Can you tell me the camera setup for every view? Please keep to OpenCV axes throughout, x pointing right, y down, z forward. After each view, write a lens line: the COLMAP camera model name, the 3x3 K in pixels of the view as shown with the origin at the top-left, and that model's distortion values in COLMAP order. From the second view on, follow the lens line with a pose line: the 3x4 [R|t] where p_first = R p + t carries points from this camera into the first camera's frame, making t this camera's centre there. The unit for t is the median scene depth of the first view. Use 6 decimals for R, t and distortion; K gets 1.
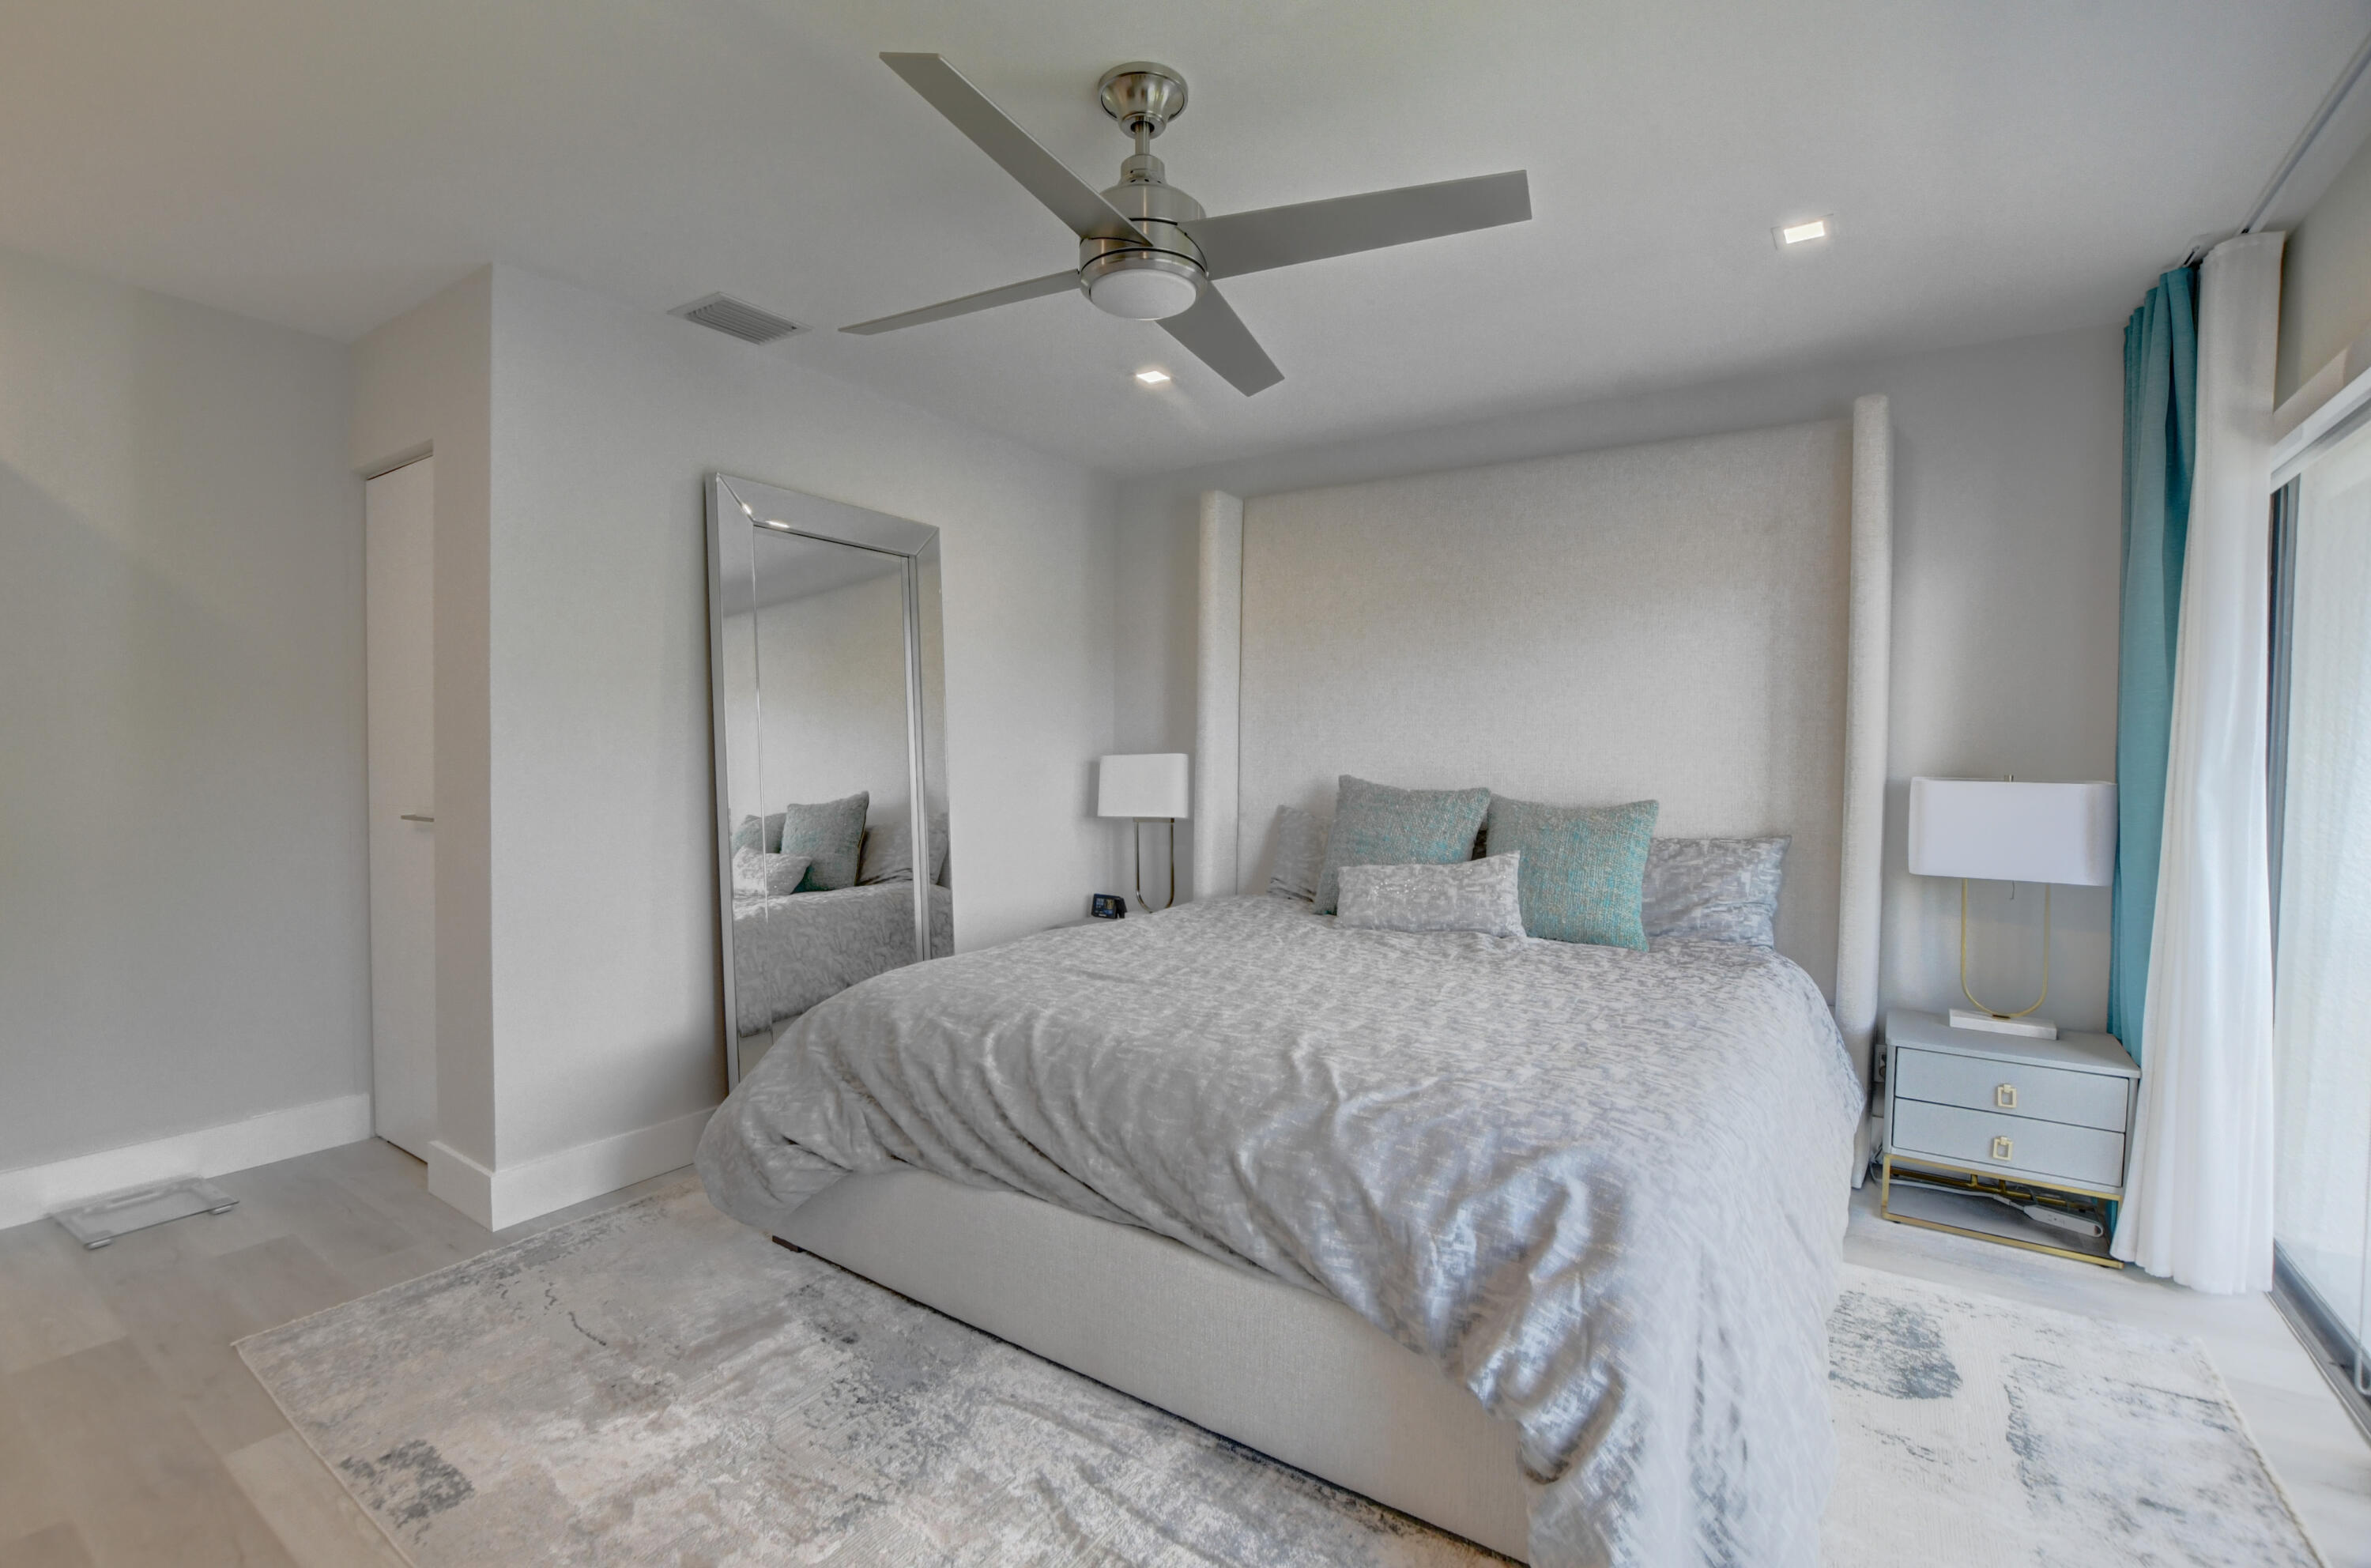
lens RADIAL K [[1045.6, 0, 1169.3], [0, 1045.6, 784.4], [0, 0, 1]] dist [-0.033944, 0.000710]
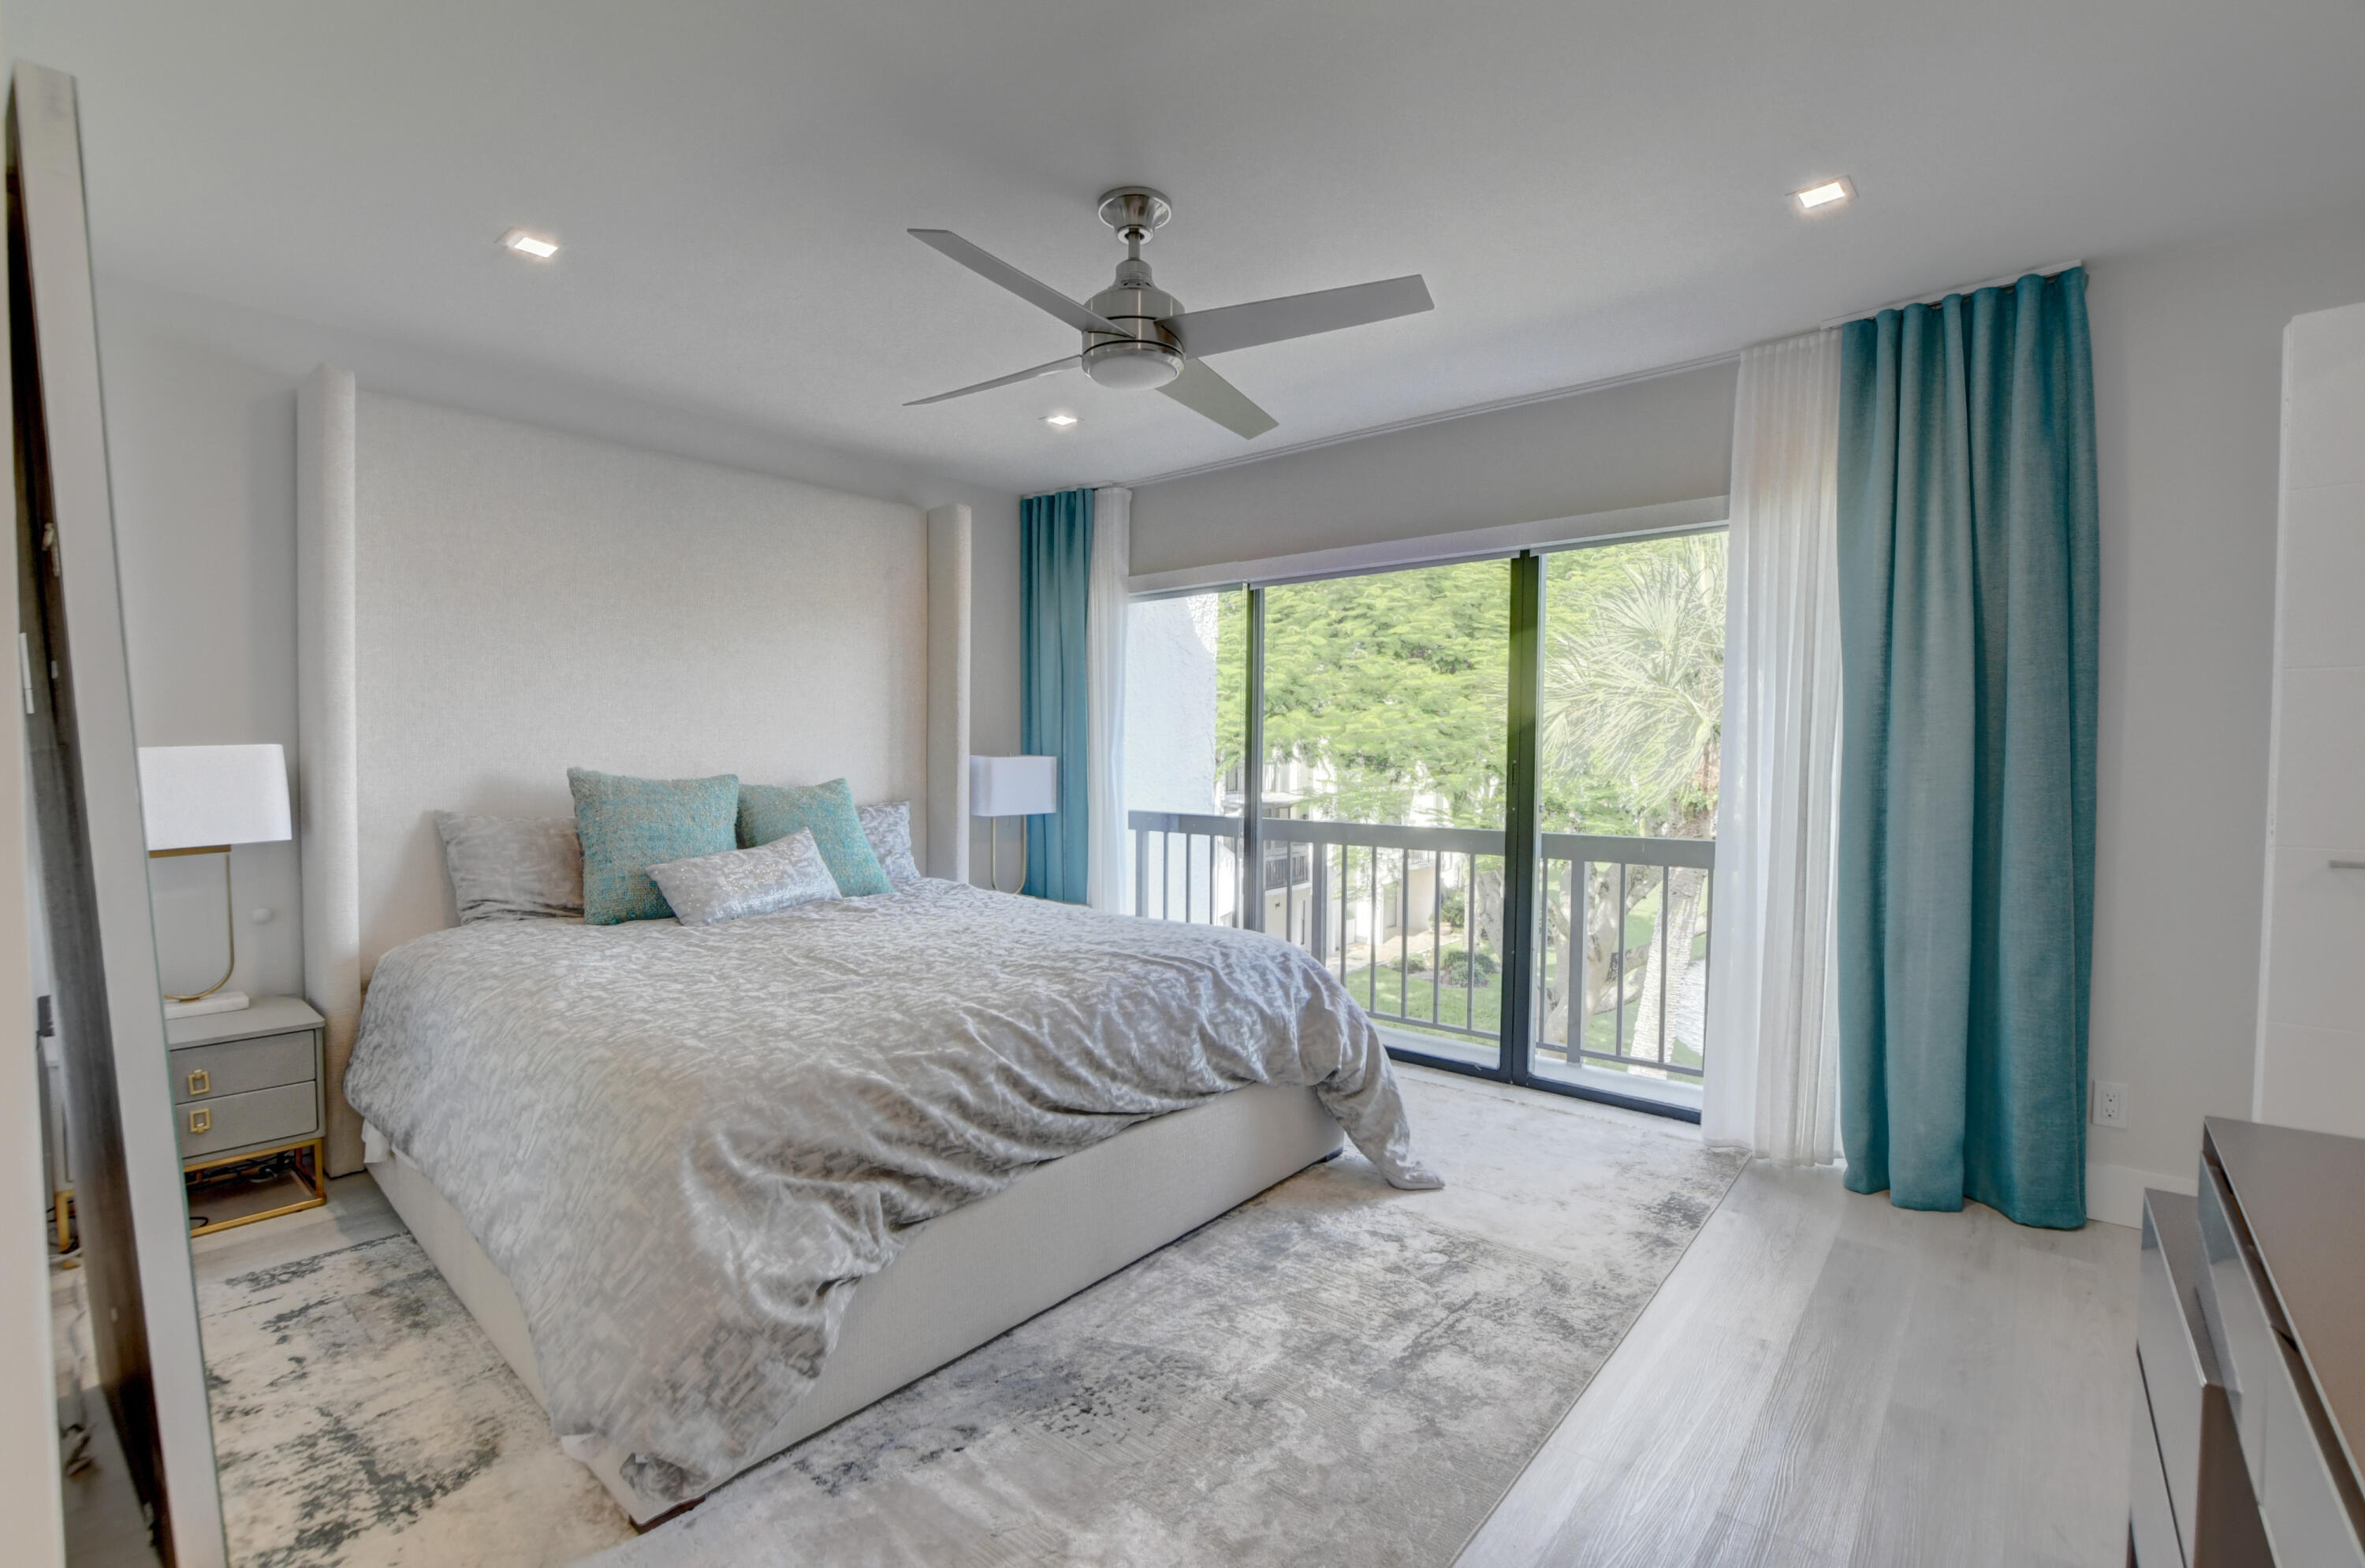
lens RADIAL K [[1043.0, 0, 1166.4], [0, 1043.0, 784.4], [0, 0, 1]] dist [-0.033944, 0.000710]
pose [[0.110296, -0.044168, 0.992917, -1.183326], [0.022970, 0.998859, 0.041881, -0.034003], [-0.993633, 0.018188, 0.111184, 0.769190]]
